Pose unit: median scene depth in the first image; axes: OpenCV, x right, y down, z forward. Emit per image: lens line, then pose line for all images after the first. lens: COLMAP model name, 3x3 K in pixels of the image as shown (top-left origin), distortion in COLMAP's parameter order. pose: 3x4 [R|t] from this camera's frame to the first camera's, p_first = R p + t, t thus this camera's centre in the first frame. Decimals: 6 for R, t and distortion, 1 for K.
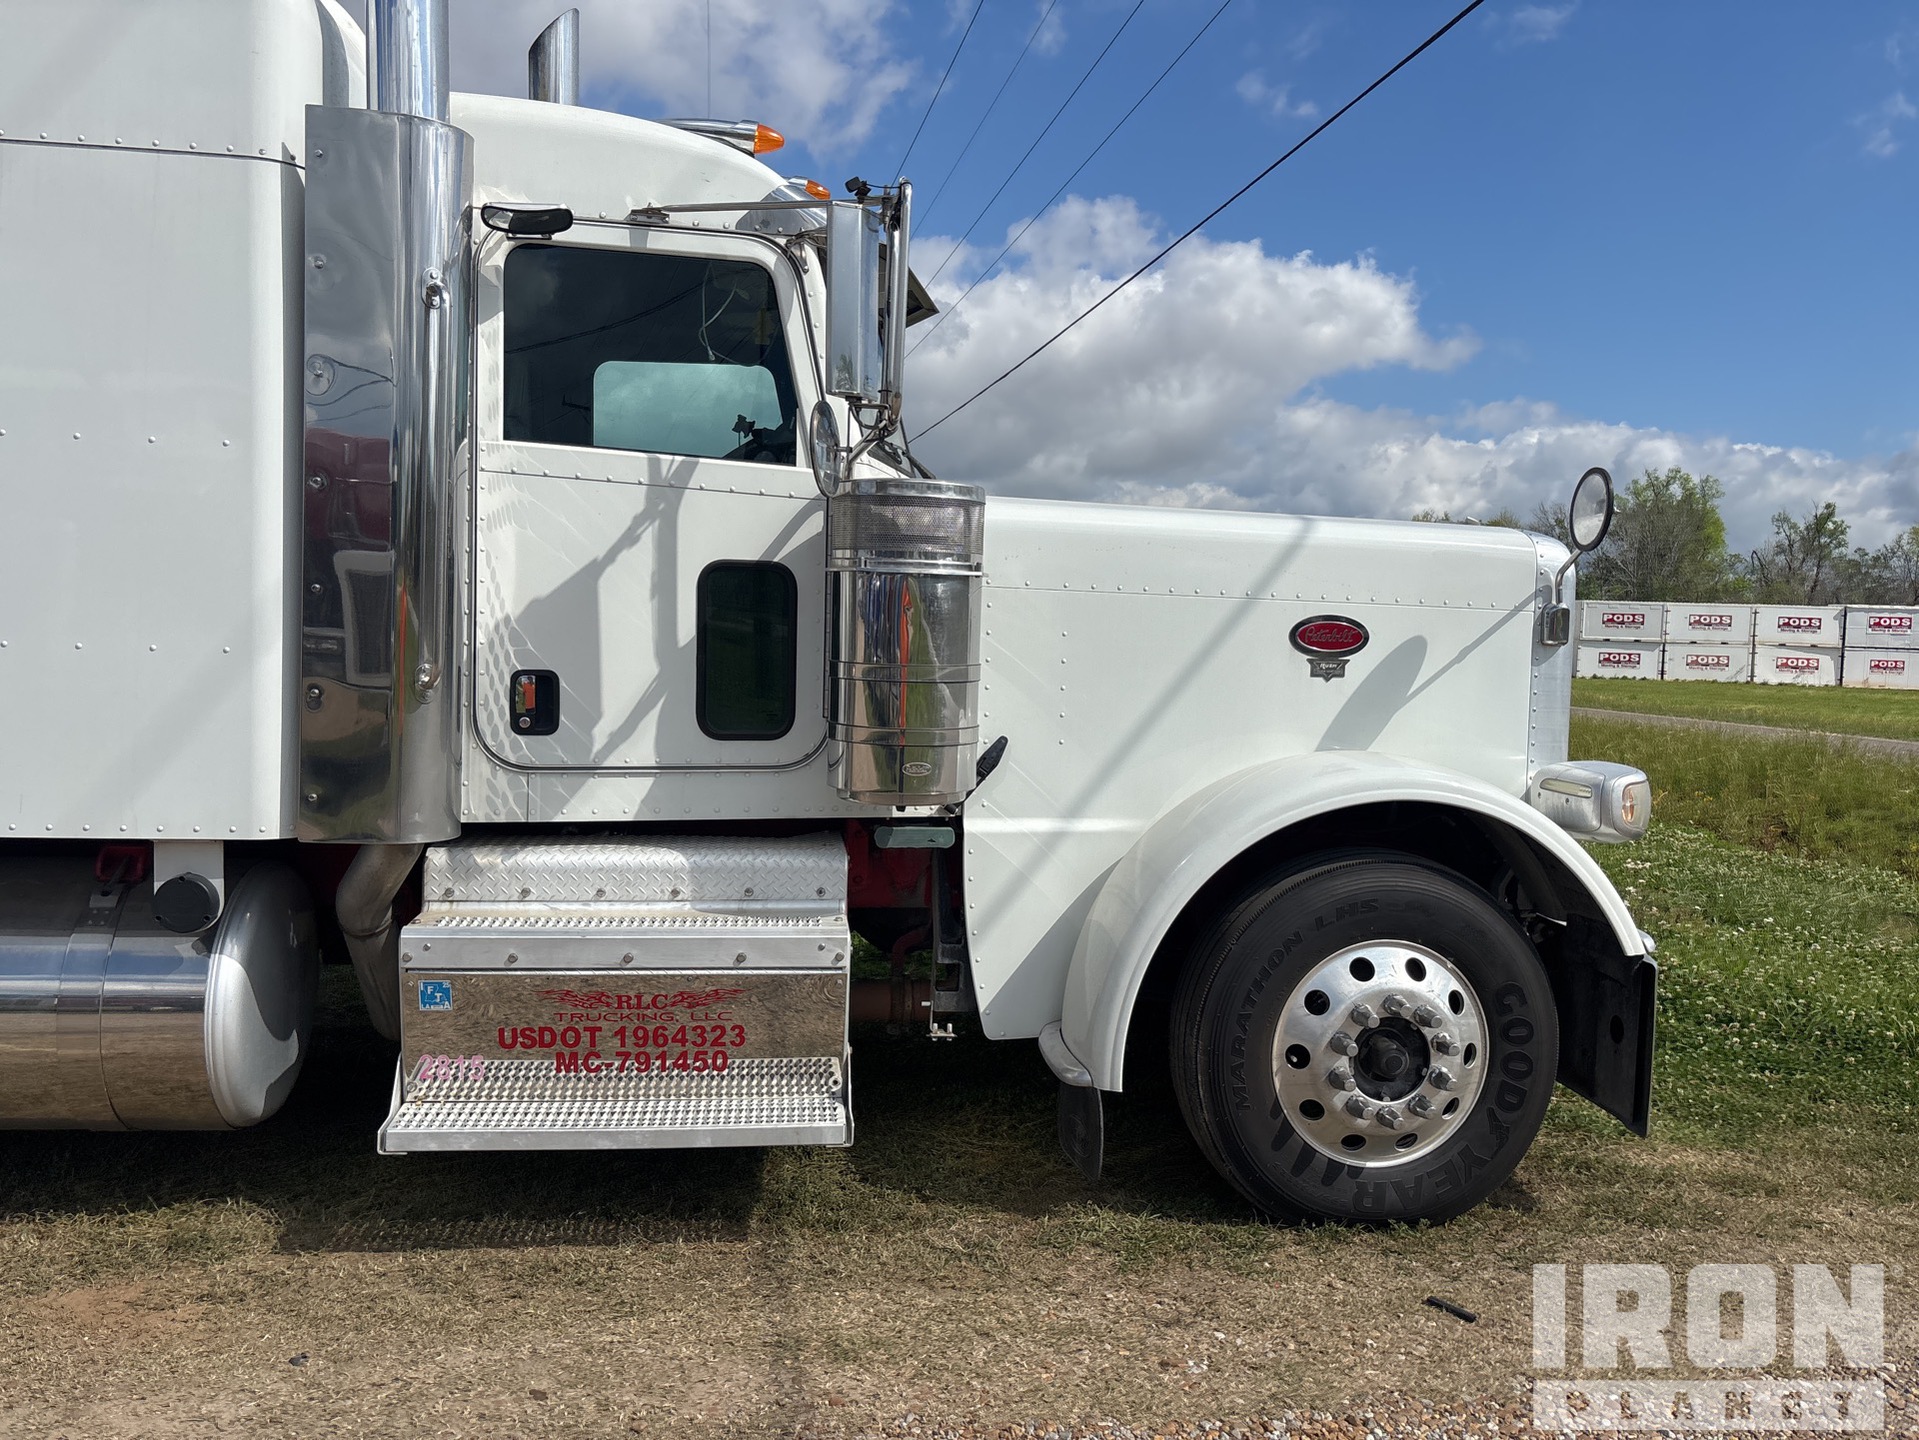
lens RADIAL K [[1390.6, 0, 954.0], [0, 1390.6, 701.8], [0, 0, 1]] dist [0.046762, -0.078067]
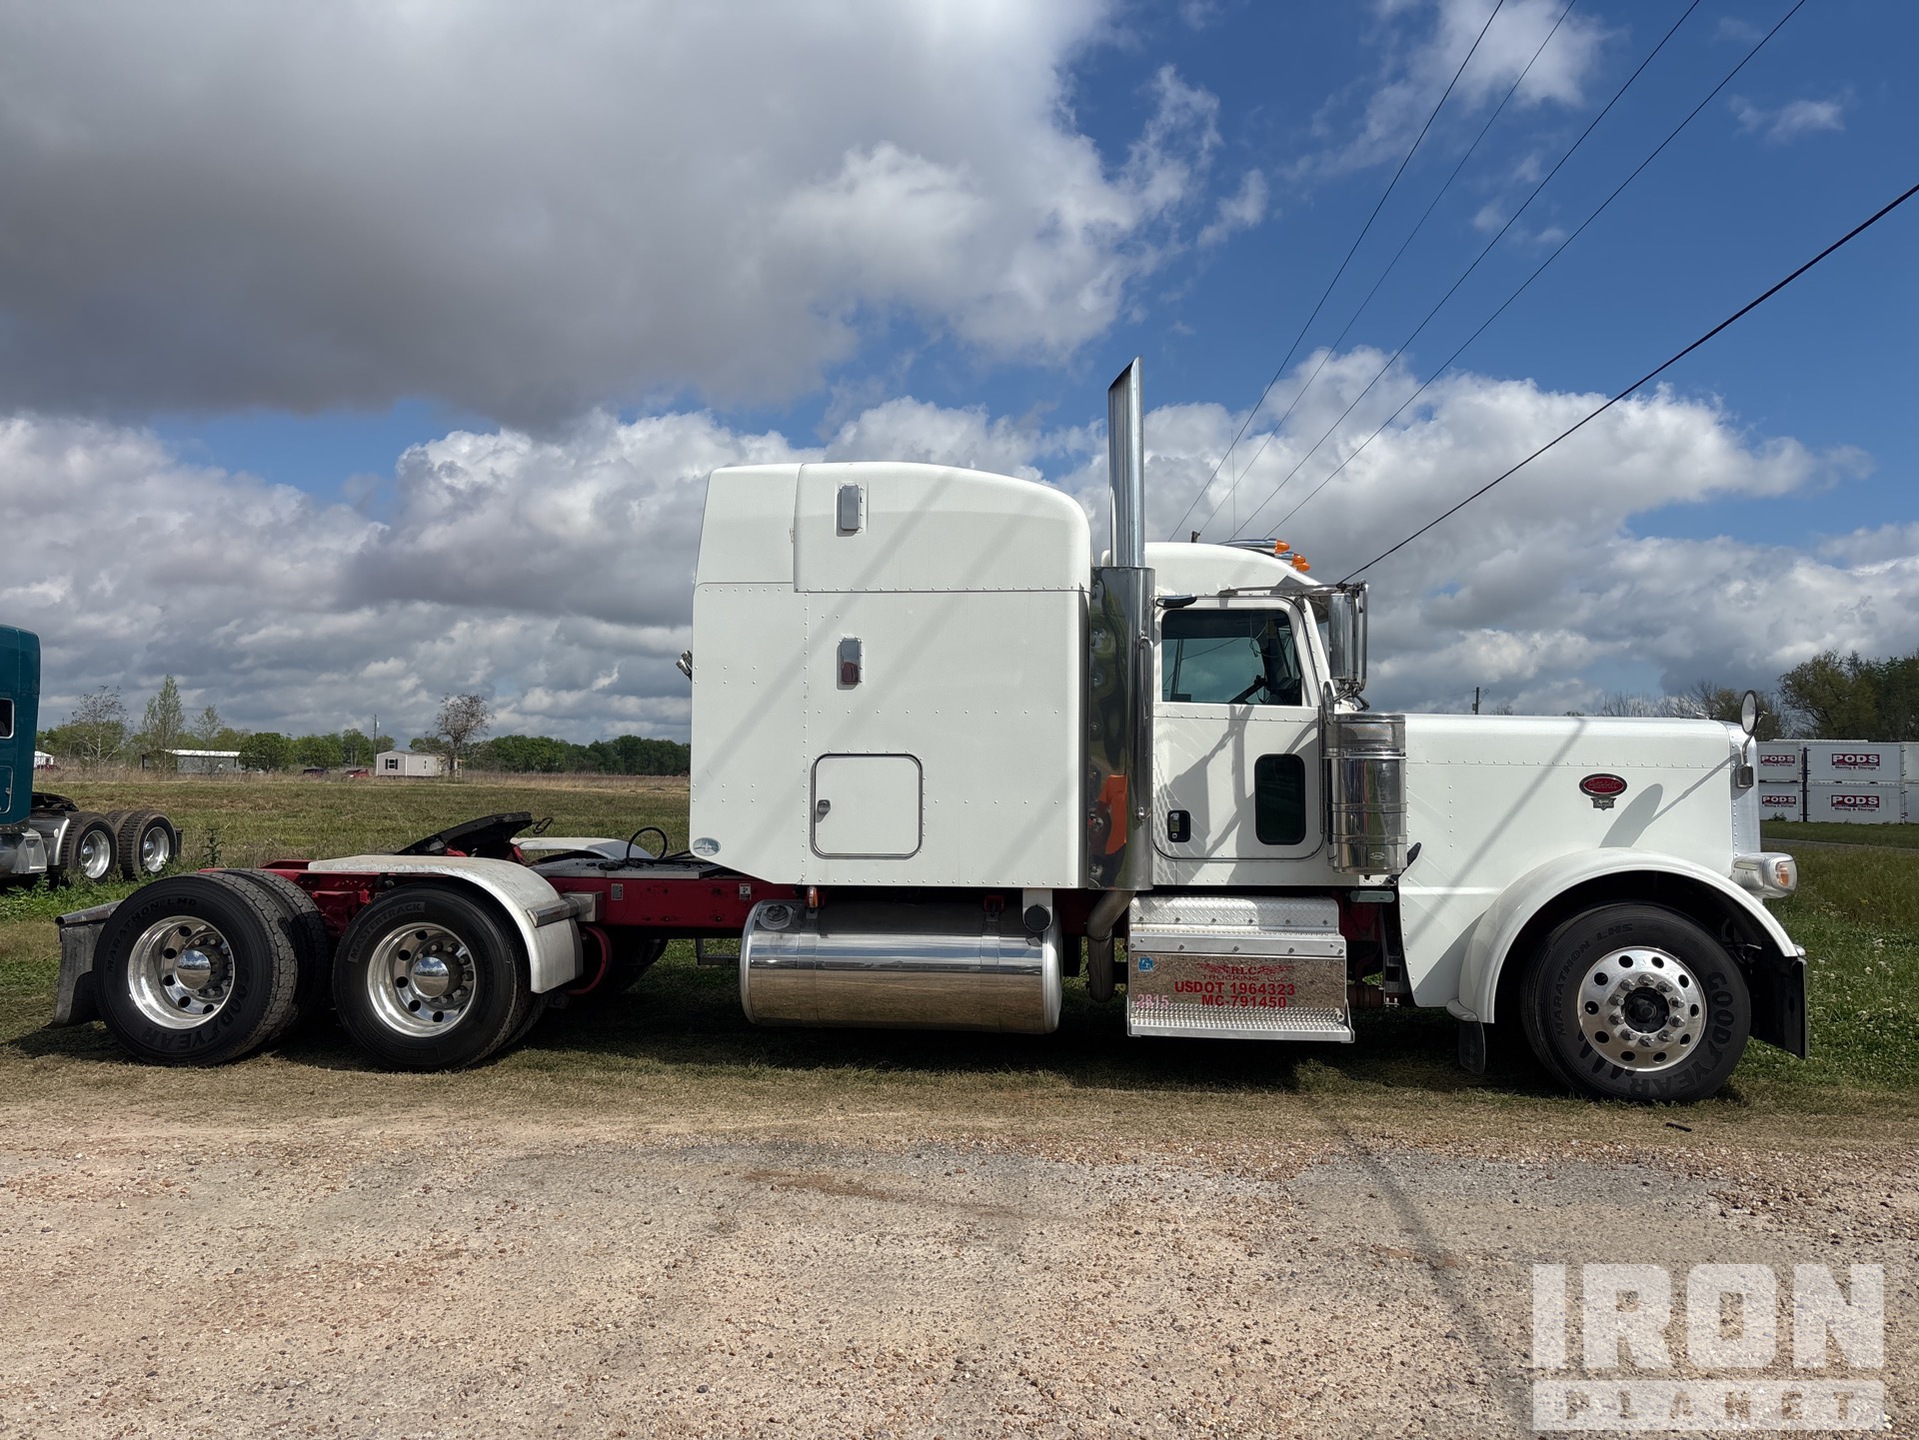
lens RADIAL K [[1447.4, 0, 958.4], [0, 1447.4, 679.1], [0, 0, 1]] dist [0.027368, -0.005667]
pose [[0.970471, -0.043024, -0.237350, -0.097588], [0.010465, 0.990548, -0.136765, 0.073489], [0.240991, 0.130243, 0.961748, -1.148119]]
